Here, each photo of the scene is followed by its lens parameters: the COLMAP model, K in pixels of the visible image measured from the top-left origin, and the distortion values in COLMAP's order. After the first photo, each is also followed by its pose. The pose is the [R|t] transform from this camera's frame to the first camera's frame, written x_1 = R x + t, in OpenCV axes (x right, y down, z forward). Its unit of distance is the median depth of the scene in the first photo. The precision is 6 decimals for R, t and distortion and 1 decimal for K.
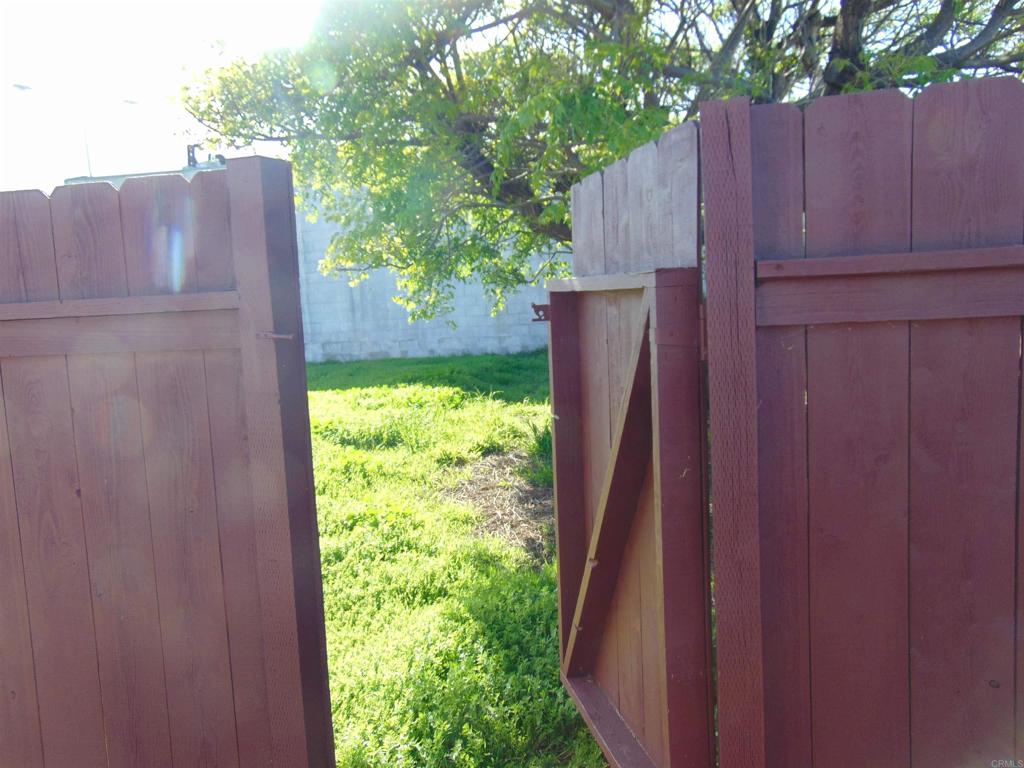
lens RADIAL K [[765.3, 0, 511.4], [0, 765.3, 383.1], [0, 0, 1]] dist [0.012838, 0.006172]
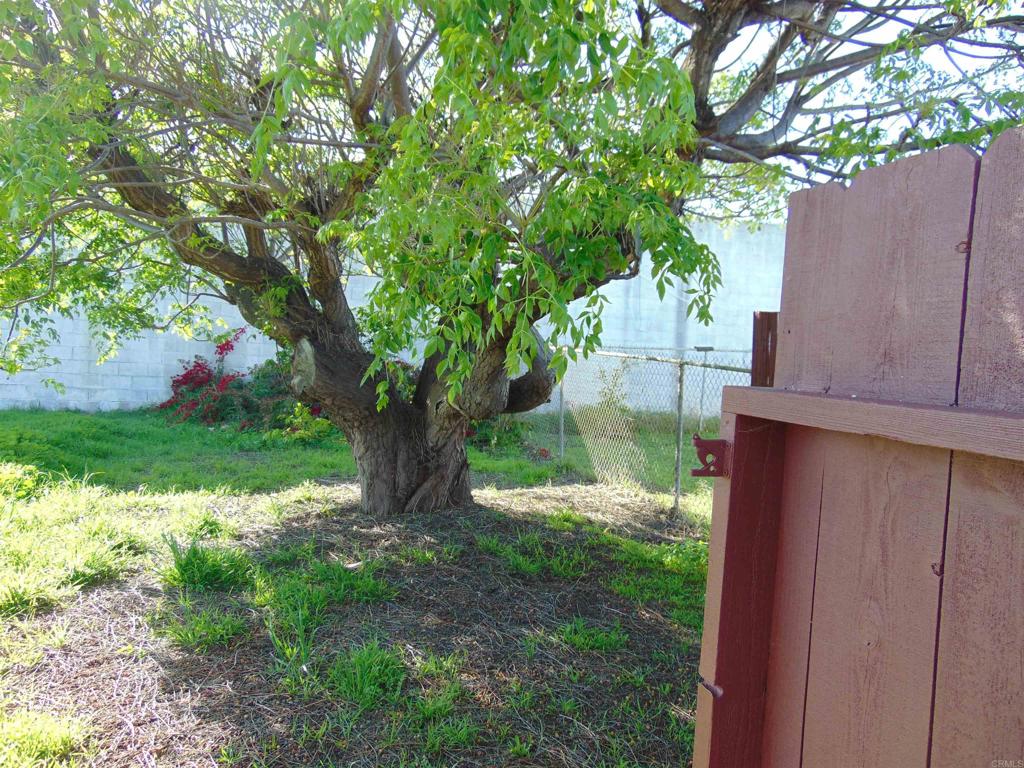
lens RADIAL K [[765.3, 0, 514.5], [0, 765.3, 383.9], [0, 0, 1]] dist [0.012838, 0.006172]
pose [[0.868858, 0.083463, 0.487974, -0.038254], [-0.045150, 0.994937, -0.089783, -0.026092], [-0.492997, 0.055977, 0.868228, 0.183130]]
